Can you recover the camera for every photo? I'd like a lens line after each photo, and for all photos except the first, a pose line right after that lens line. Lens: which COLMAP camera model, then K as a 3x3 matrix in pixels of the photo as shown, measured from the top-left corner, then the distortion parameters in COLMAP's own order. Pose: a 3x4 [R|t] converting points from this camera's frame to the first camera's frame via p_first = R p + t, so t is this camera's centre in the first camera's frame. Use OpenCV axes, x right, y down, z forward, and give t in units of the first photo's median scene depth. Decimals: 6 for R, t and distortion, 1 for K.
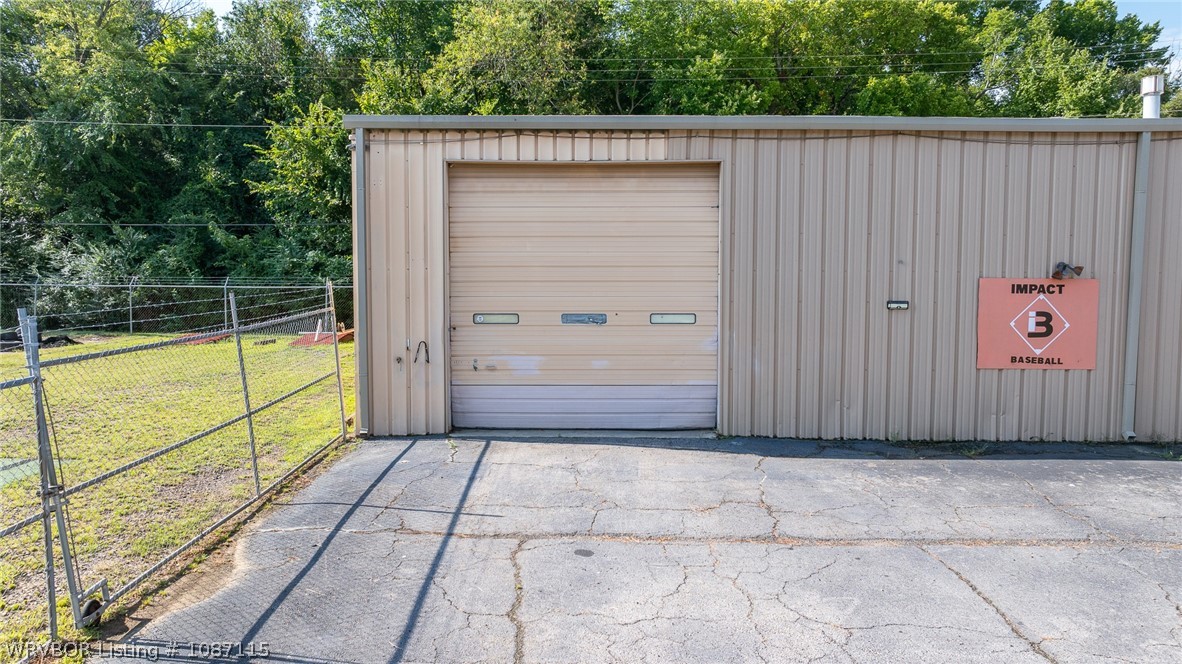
lens RADIAL K [[836.8, 0, 591.3], [0, 836.8, 329.6], [0, 0, 1]] dist [-0.035650, 0.045075]
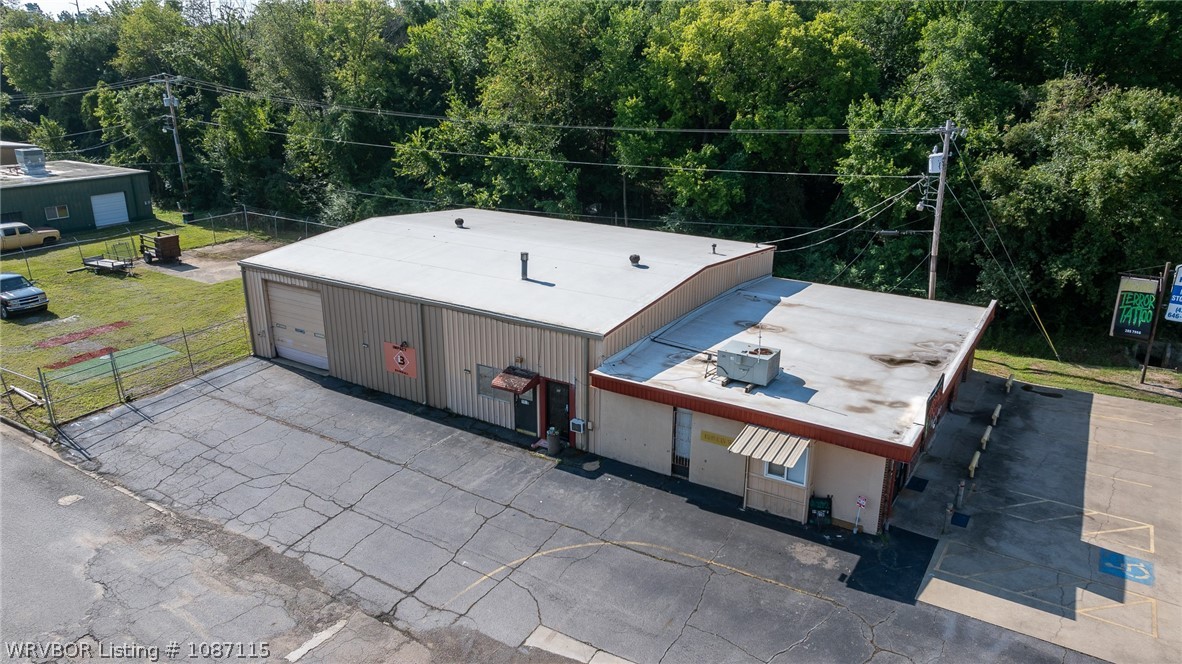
lens RADIAL K [[836.8, 0, 590.3], [0, 836.8, 329.0], [0, 0, 1]] dist [-0.035650, 0.045075]
pose [[0.855465, 0.160181, -0.492466, 0.947886], [-0.034048, 0.966300, 0.255157, -0.329272], [0.516741, -0.201510, 0.832089, -0.396367]]
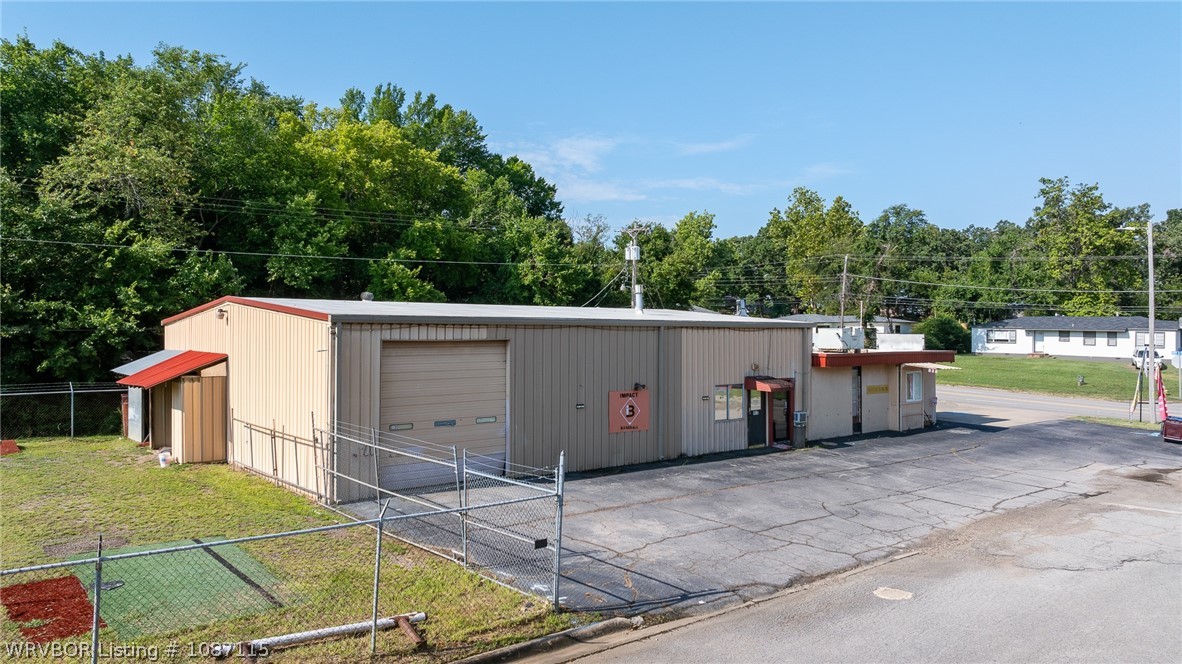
lens RADIAL K [[836.8, 0, 593.0], [0, 836.8, 331.4], [0, 0, 1]] dist [-0.035650, 0.045075]
pose [[0.755287, -0.001434, 0.655393, -0.376416], [0.043760, 0.997876, -0.048246, -0.043514], [-0.653932, 0.065120, 0.753746, -0.237789]]
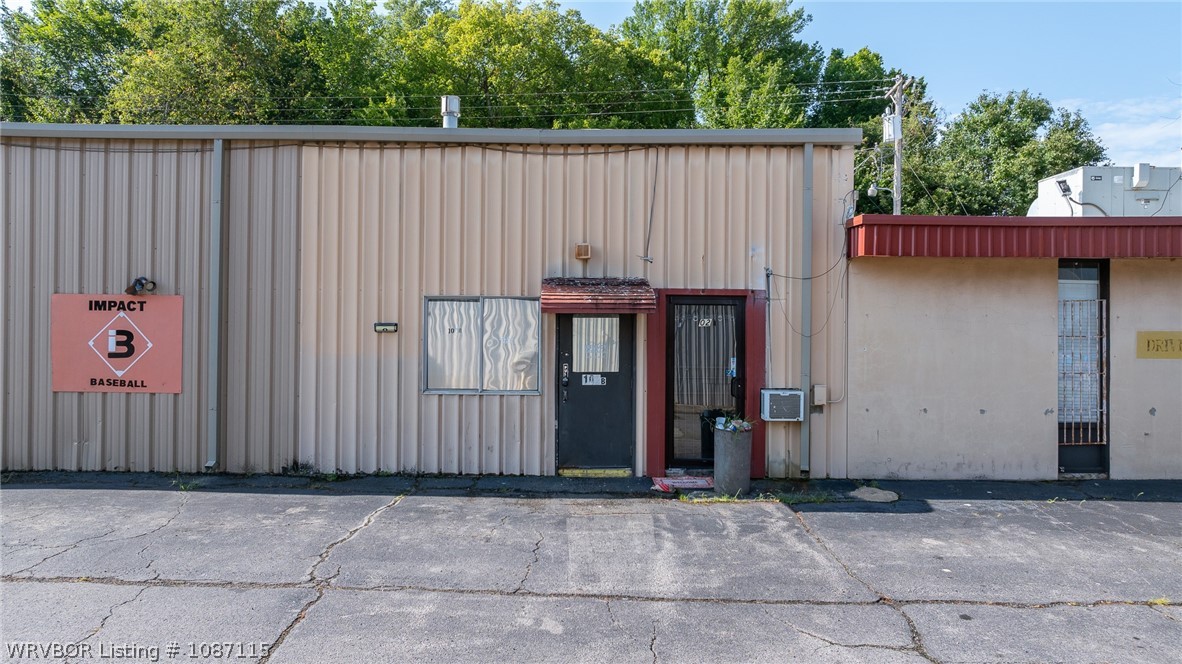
lens RADIAL K [[910.8, 0, 645.2], [0, 910.8, 304.8], [0, 0, 1]] dist [-0.015703, -0.006241]
pose [[0.999661, 0.002997, 0.025846, 0.414772], [-0.001431, 0.998175, -0.060374, 0.003911], [-0.025980, 0.060317, 0.997841, -0.009260]]
